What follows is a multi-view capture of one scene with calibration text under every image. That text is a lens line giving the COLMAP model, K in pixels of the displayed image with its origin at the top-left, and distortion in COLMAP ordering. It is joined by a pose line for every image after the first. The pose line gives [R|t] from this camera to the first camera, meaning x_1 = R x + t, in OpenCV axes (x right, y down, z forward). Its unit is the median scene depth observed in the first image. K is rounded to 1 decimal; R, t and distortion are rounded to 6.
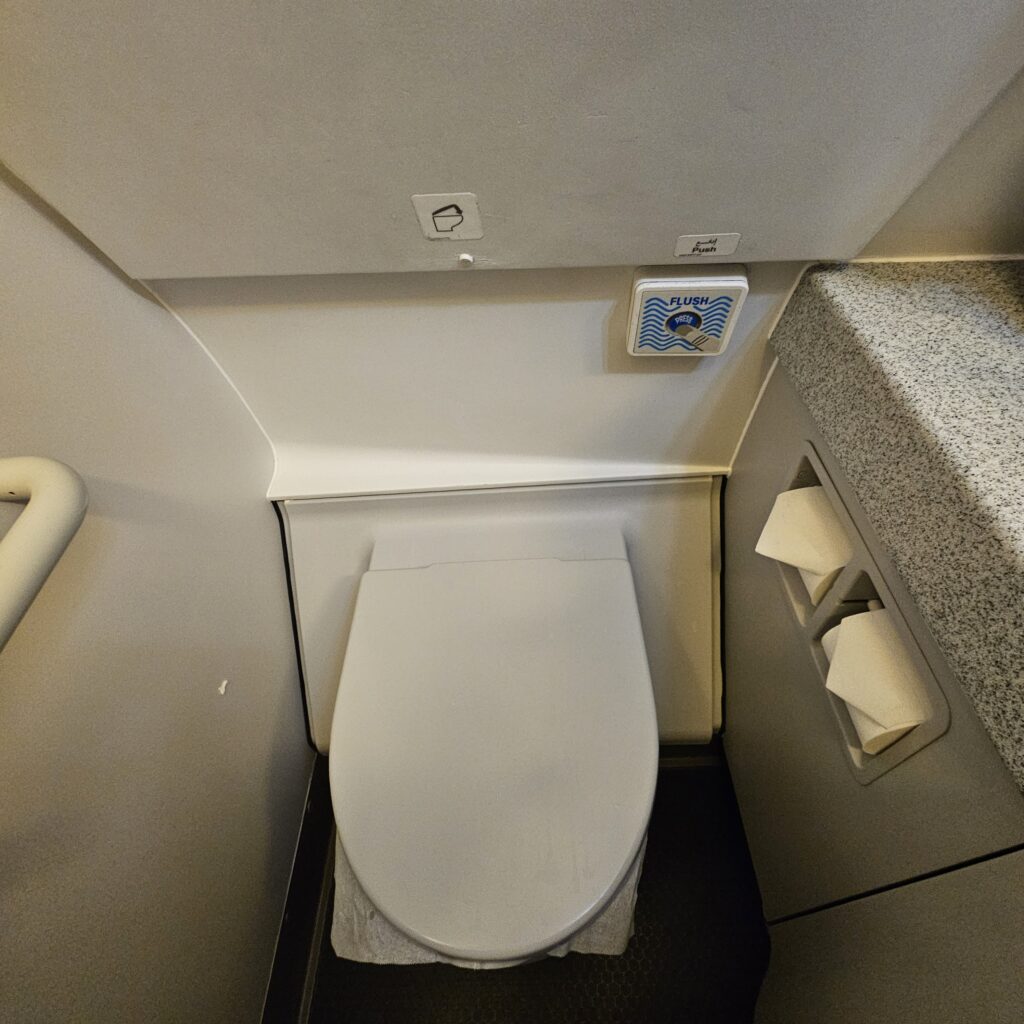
lens RADIAL K [[599.1, 0, 511.9], [0, 599.1, 512.1], [0, 0, 1]] dist [0.002533, 0.000851]
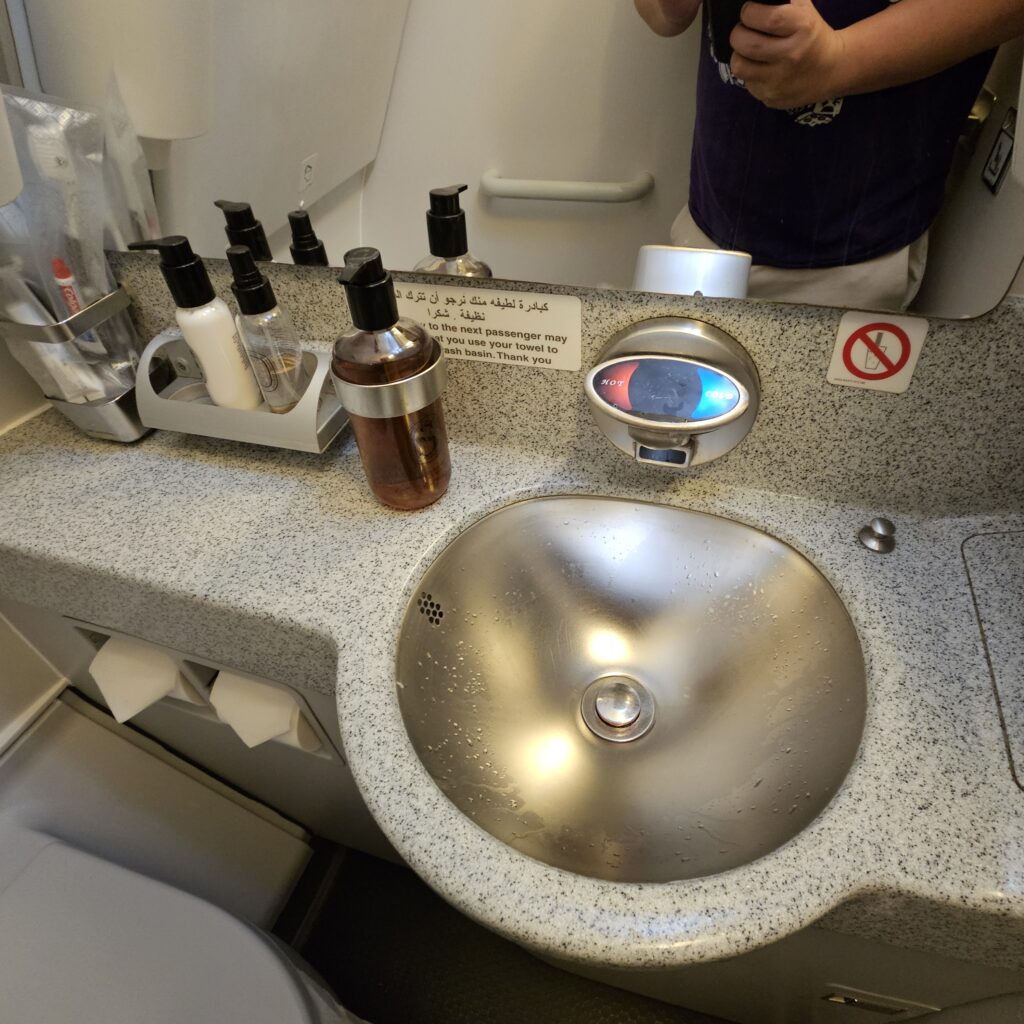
lens RADIAL K [[599.1, 0, 512.0], [0, 599.1, 511.8], [0, 0, 1]] dist [0.002533, 0.000851]
pose [[0.297116, -0.606054, 0.737848, 0.127835], [0.732622, 0.640274, 0.230897, 0.135072], [-0.612362, 0.471961, 0.634244, -0.268673]]
